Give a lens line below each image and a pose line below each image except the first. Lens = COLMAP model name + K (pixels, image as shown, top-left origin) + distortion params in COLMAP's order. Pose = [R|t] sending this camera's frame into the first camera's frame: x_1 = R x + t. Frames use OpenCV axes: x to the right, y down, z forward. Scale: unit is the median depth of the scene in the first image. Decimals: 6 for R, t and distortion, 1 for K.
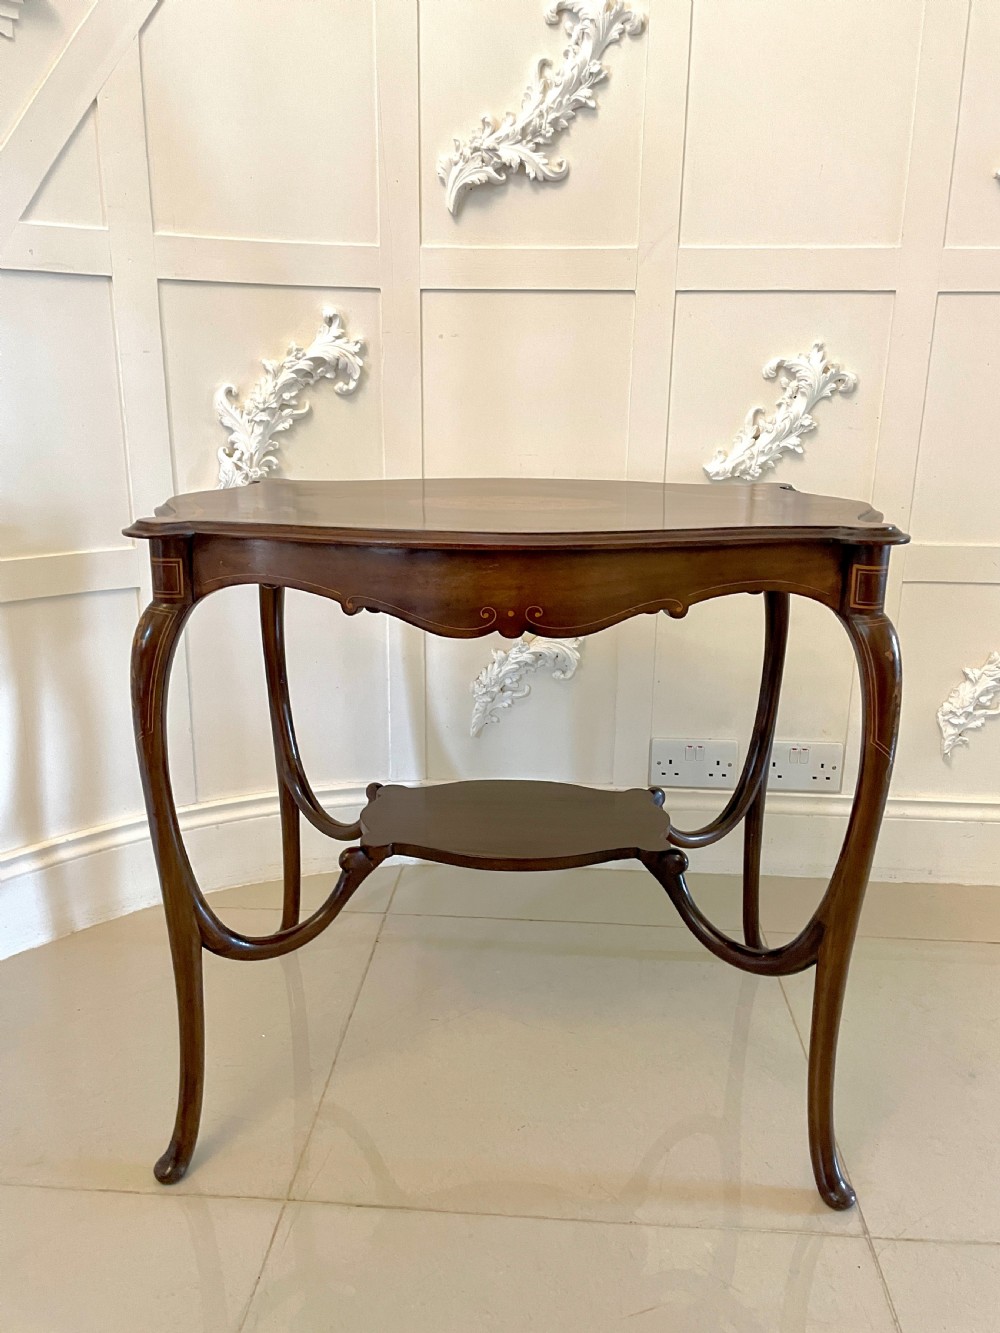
lens RADIAL K [[1015.4, 0, 500.0], [0, 1015.4, 666.5], [0, 0, 1]] dist [0.087684, -0.130031]
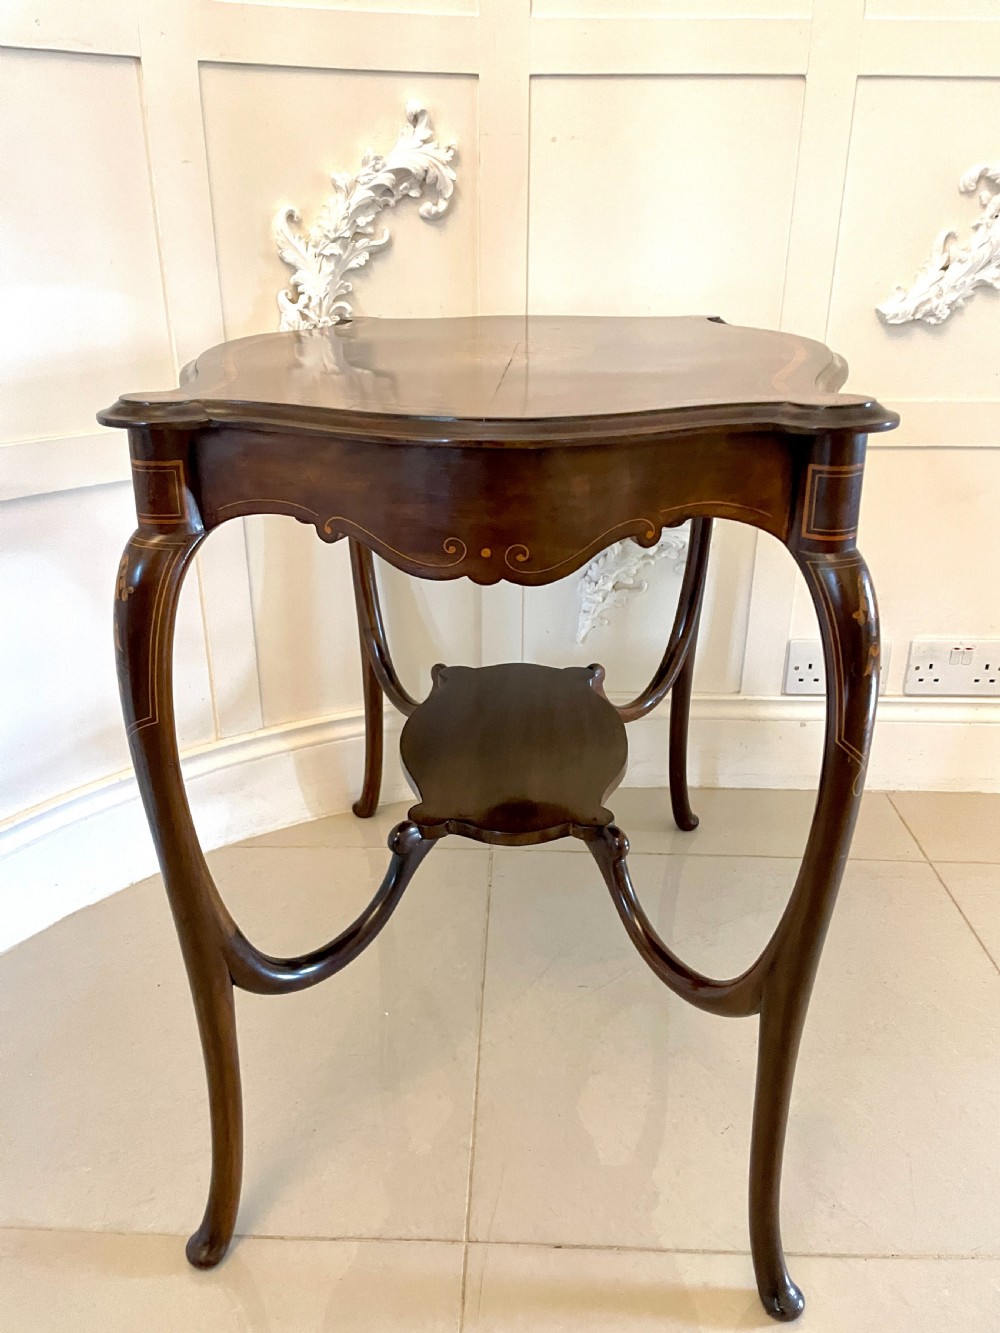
lens RADIAL K [[1014.9, 0, 493.0], [0, 1014.9, 665.1], [0, 0, 1]] dist [0.067738, -0.103730]
pose [[0.999405, -0.022593, 0.026051, -0.136749], [0.019013, 0.991292, 0.130299, -0.027642], [-0.028768, -0.129726, 0.991132, 0.175797]]
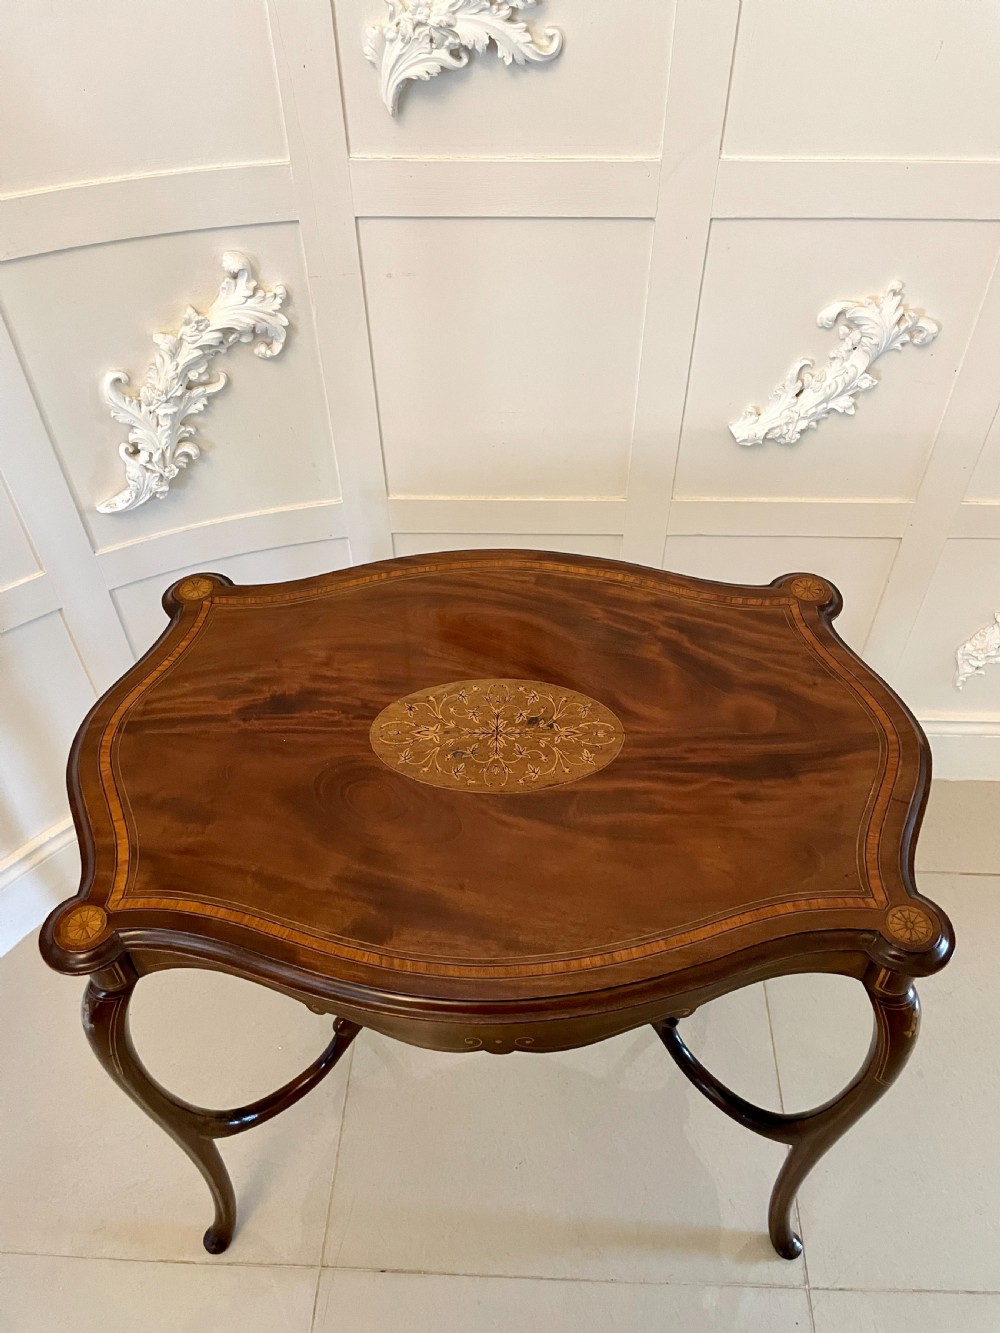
lens RADIAL K [[1013.2, 0, 512.1], [0, 1013.2, 666.6], [0, 0, 1]] dist [0.089398, -0.123346]
pose [[0.999418, -0.031911, 0.012050, 0.013264], [0.021458, 0.862780, 0.505124, -0.460455], [-0.026516, -0.504572, 0.862962, 0.224080]]
